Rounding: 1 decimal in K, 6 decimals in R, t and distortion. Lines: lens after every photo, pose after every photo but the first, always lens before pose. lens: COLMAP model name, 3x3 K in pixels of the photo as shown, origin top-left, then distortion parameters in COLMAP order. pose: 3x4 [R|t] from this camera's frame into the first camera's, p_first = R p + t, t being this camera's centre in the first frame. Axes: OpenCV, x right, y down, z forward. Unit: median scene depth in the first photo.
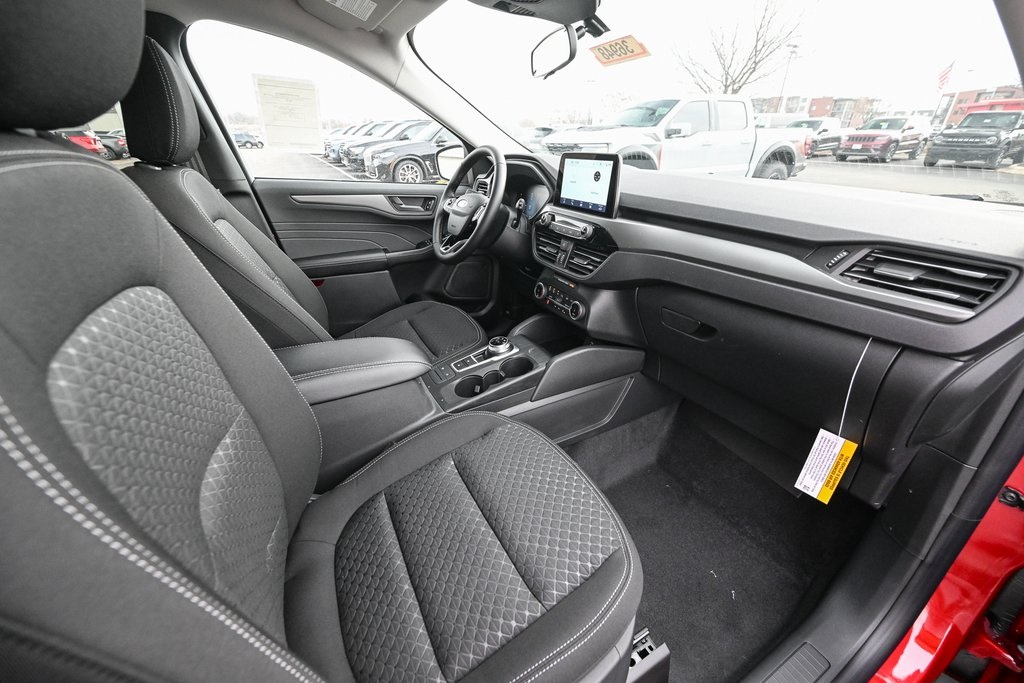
lens RADIAL K [[395.2, 0, 512.0], [0, 395.2, 341.5], [0, 0, 1]] dist [-0.000588, -0.000046]
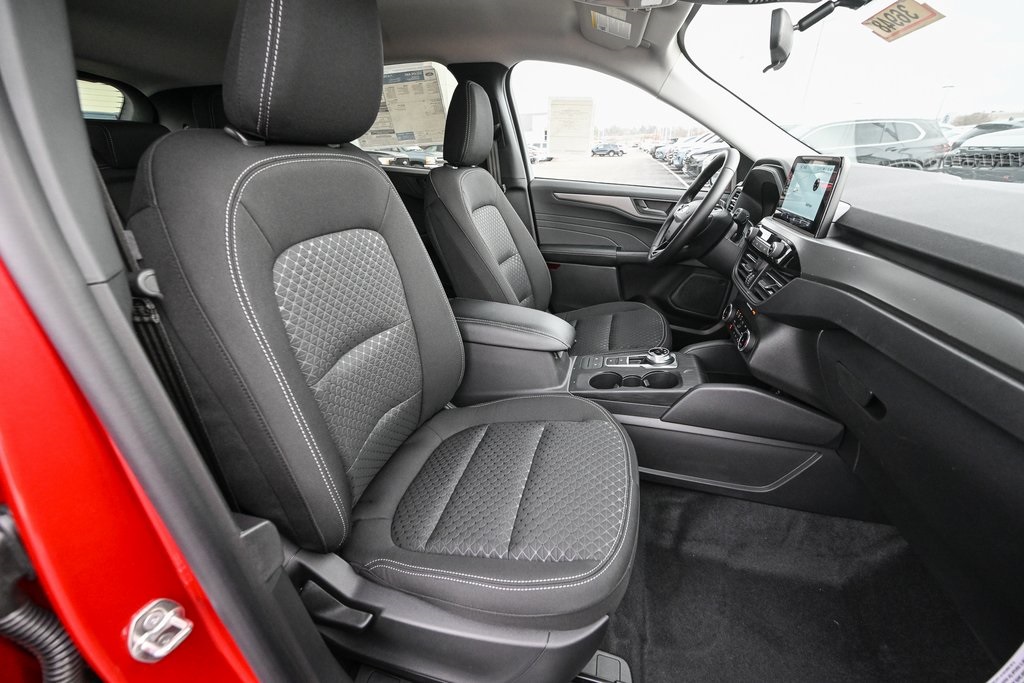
lens RADIAL K [[395.2, 0, 512.0], [0, 395.2, 341.5], [0, 0, 1]] dist [-0.000588, -0.000046]
pose [[0.722409, 0.287293, -0.628958, 0.315389], [-0.297318, 0.950280, 0.092571, -0.006615], [0.624281, 0.120126, 0.771909, 0.033055]]
